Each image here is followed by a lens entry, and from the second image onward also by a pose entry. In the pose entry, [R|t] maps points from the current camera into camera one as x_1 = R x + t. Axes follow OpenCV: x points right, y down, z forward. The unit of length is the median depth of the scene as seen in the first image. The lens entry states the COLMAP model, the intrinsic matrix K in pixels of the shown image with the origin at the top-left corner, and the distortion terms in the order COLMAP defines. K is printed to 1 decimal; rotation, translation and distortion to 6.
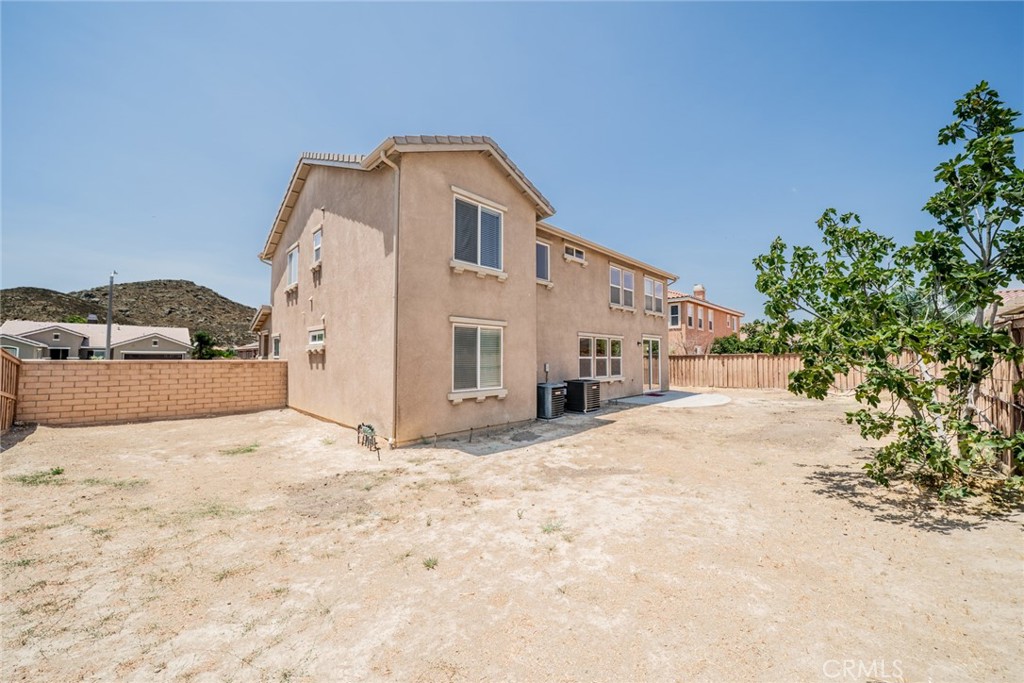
lens RADIAL K [[367.8, 0, 509.5], [0, 367.8, 347.5], [0, 0, 1]] dist [-0.000944, -0.000123]
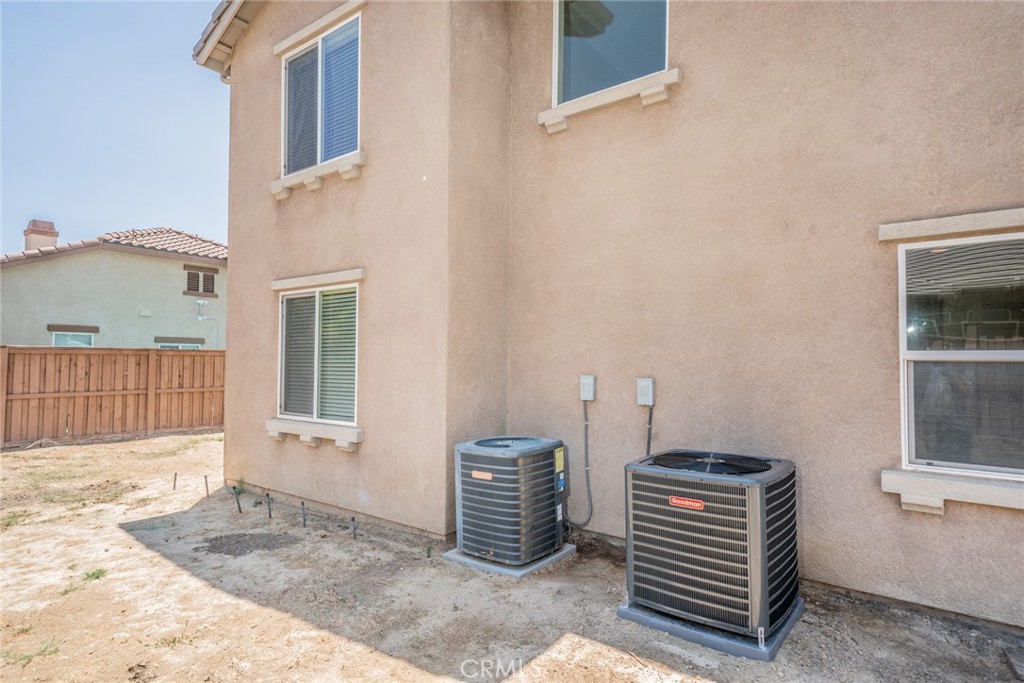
lens RADIAL K [[582.3, 0, 512.0], [0, 582.3, 341.5], [0, 0, 1]] dist [0.027954, 0.000579]
pose [[0.129764, -0.032236, -0.991021, 0.477940], [0.020585, 0.999344, -0.029812, 0.025765], [0.991331, -0.016531, 0.130343, 0.775615]]
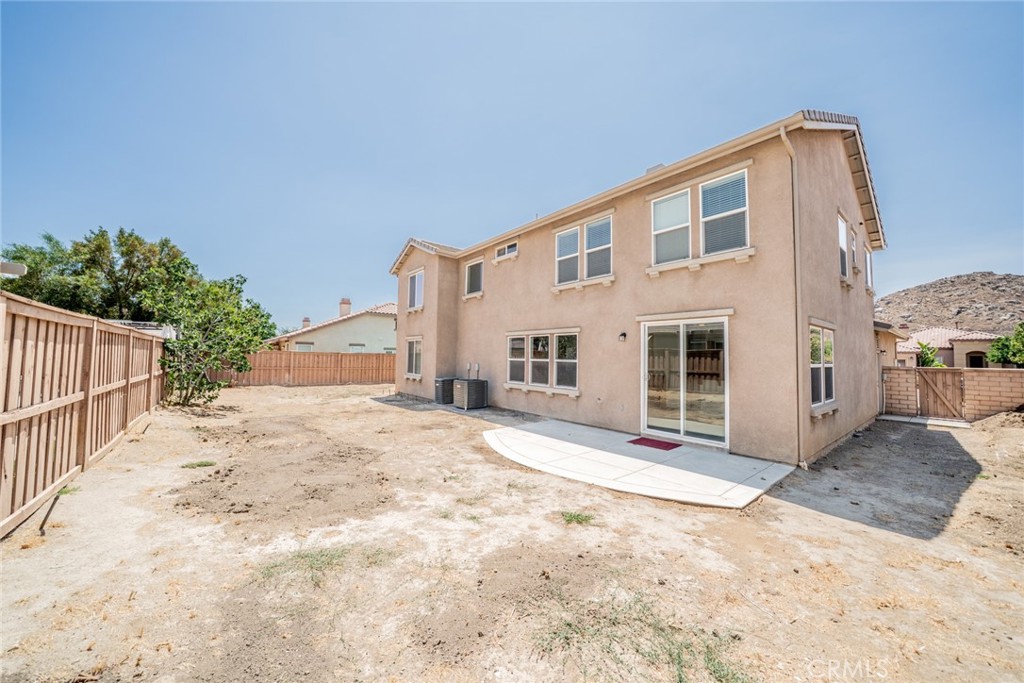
lens RADIAL K [[351.1, 0, 508.1], [0, 351.1, 340.2], [0, 0, 1]] dist [-0.000997, -0.000093]
pose [[-0.094746, -0.048375, -0.994325, 1.092678], [0.011419, 0.998700, -0.049676, 0.024017], [0.995436, -0.016061, -0.094070, 1.099156]]
